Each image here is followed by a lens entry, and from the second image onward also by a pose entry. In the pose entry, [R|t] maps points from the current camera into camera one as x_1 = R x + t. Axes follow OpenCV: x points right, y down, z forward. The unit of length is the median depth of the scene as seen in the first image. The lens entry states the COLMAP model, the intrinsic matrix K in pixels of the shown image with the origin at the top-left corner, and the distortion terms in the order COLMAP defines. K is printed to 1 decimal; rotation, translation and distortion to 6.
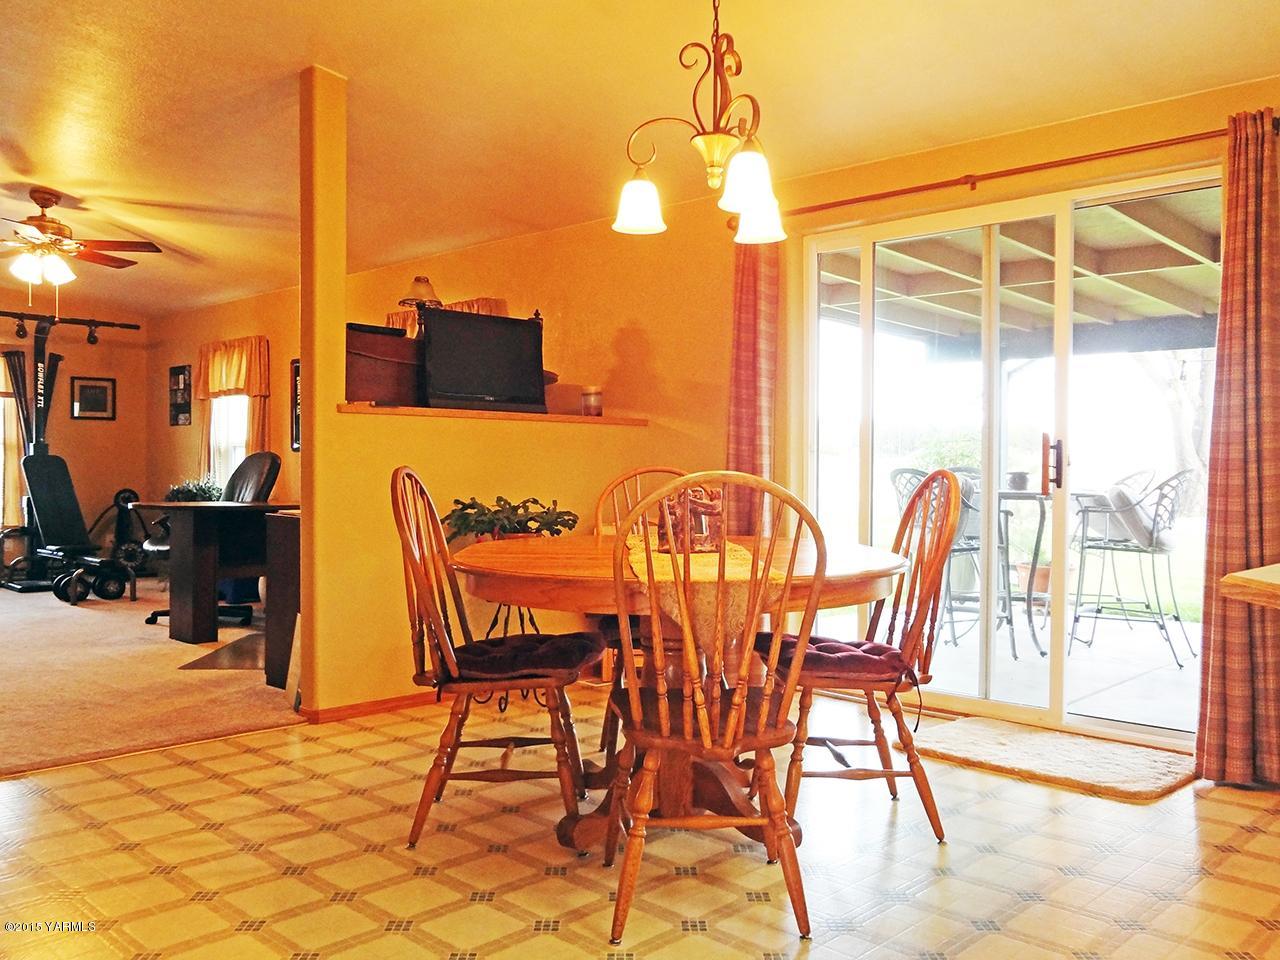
lens RADIAL K [[1084.5, 0, 640.0], [0, 1084.5, 480.0], [0, 0, 1]] dist [-0.010593, 0.000758]
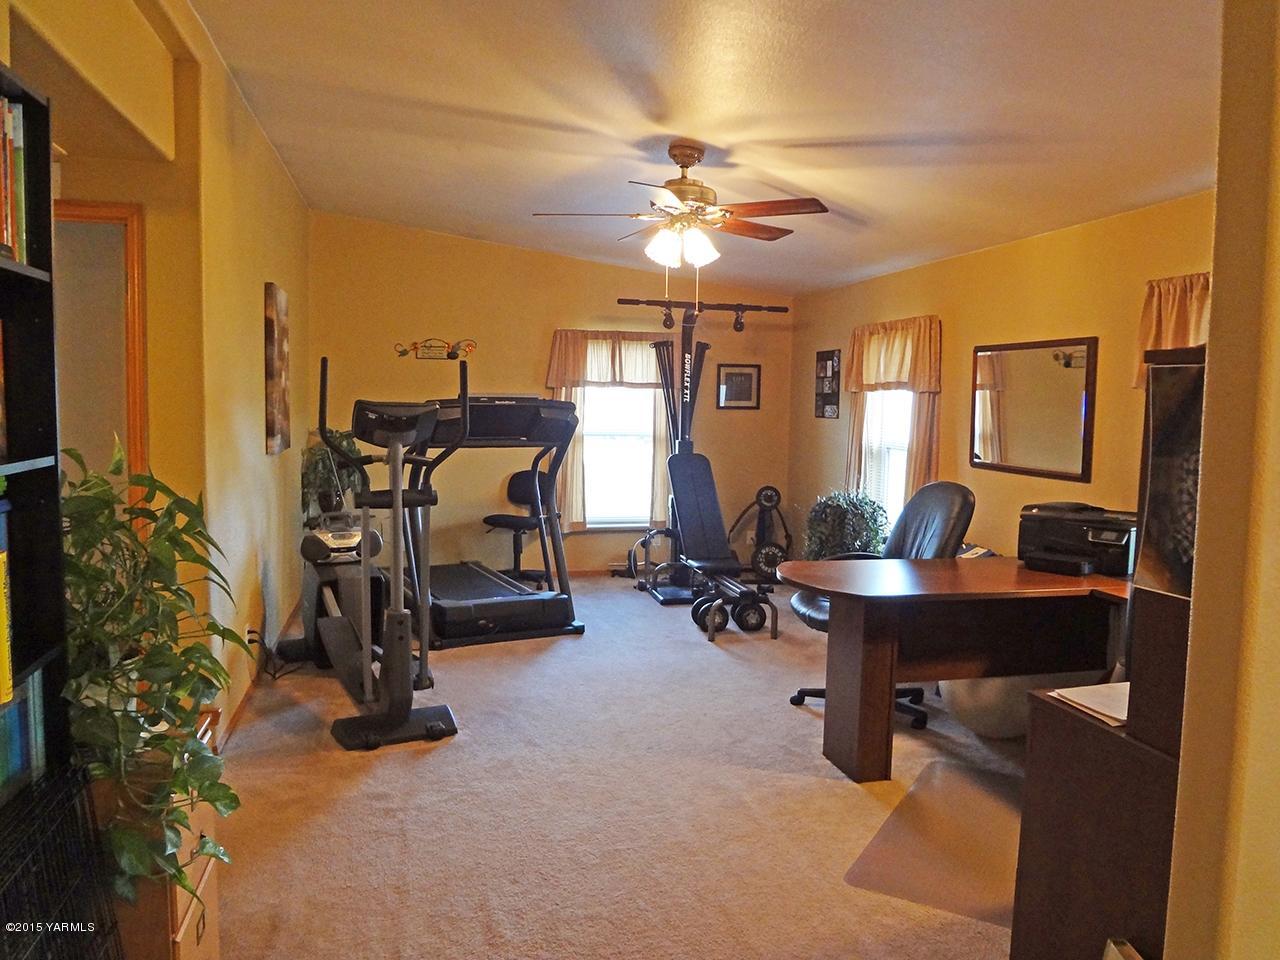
lens RADIAL K [[951.4, 0, 640.0], [0, 951.4, 480.0], [0, 0, 1]] dist [-0.058794, 0.002735]
pose [[0.841057, 0.050832, -0.538552, -0.148285], [-0.018451, 0.997692, 0.065354, -0.053106], [0.540631, -0.045029, 0.840054, 0.295171]]
